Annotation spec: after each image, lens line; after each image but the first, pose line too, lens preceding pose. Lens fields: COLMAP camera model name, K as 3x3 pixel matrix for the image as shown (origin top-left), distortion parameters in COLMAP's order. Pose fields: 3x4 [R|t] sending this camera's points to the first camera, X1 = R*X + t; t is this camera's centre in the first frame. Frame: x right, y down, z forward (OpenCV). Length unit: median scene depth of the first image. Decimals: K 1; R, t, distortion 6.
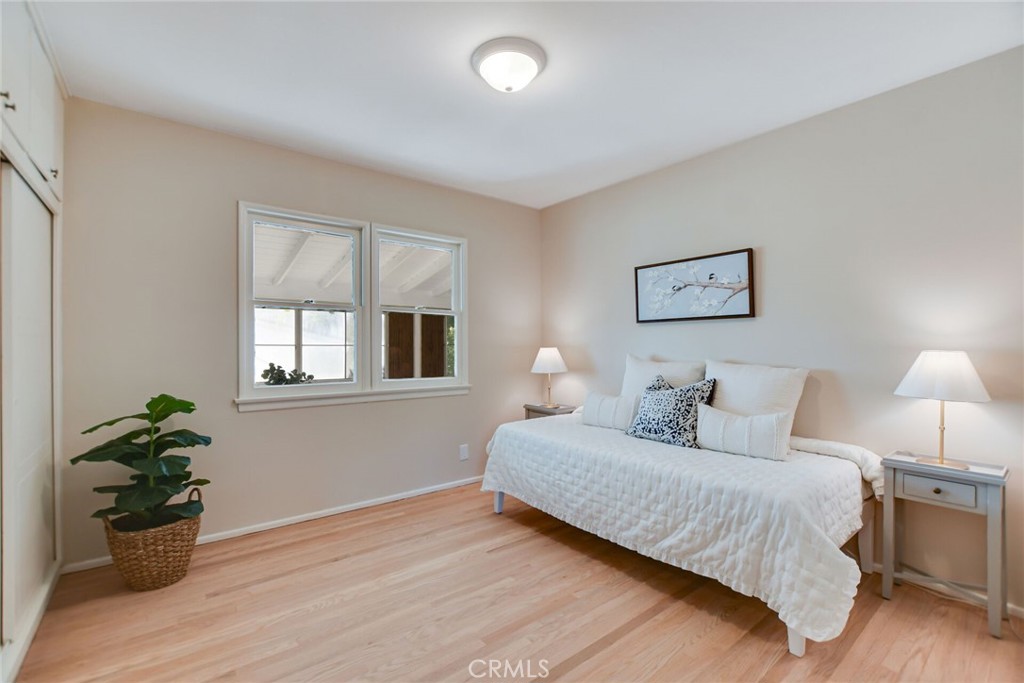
lens RADIAL K [[452.9, 0, 508.1], [0, 452.9, 340.4], [0, 0, 1]] dist [-0.017940, -0.000123]
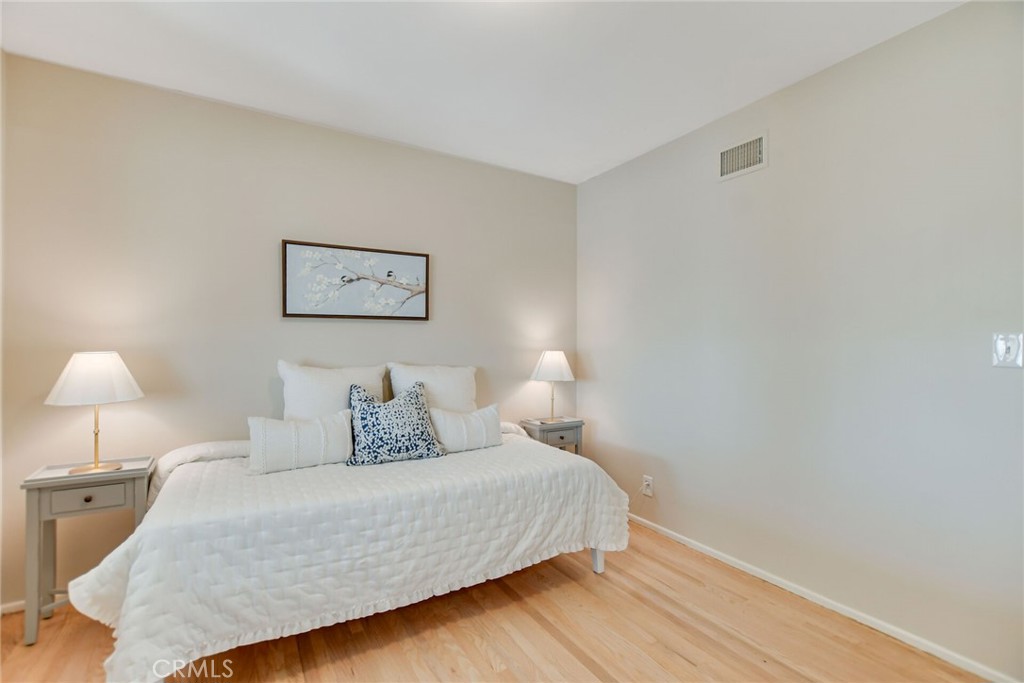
lens RADIAL K [[453.1, 0, 505.2], [0, 453.1, 345.1], [0, 0, 1]] dist [-0.020063, 0.000377]
pose [[0.132243, 0.005032, 0.991205, -0.511503], [-0.007737, 0.999962, -0.004044, 0.008713], [-0.991187, -0.007134, 0.132277, 0.737776]]
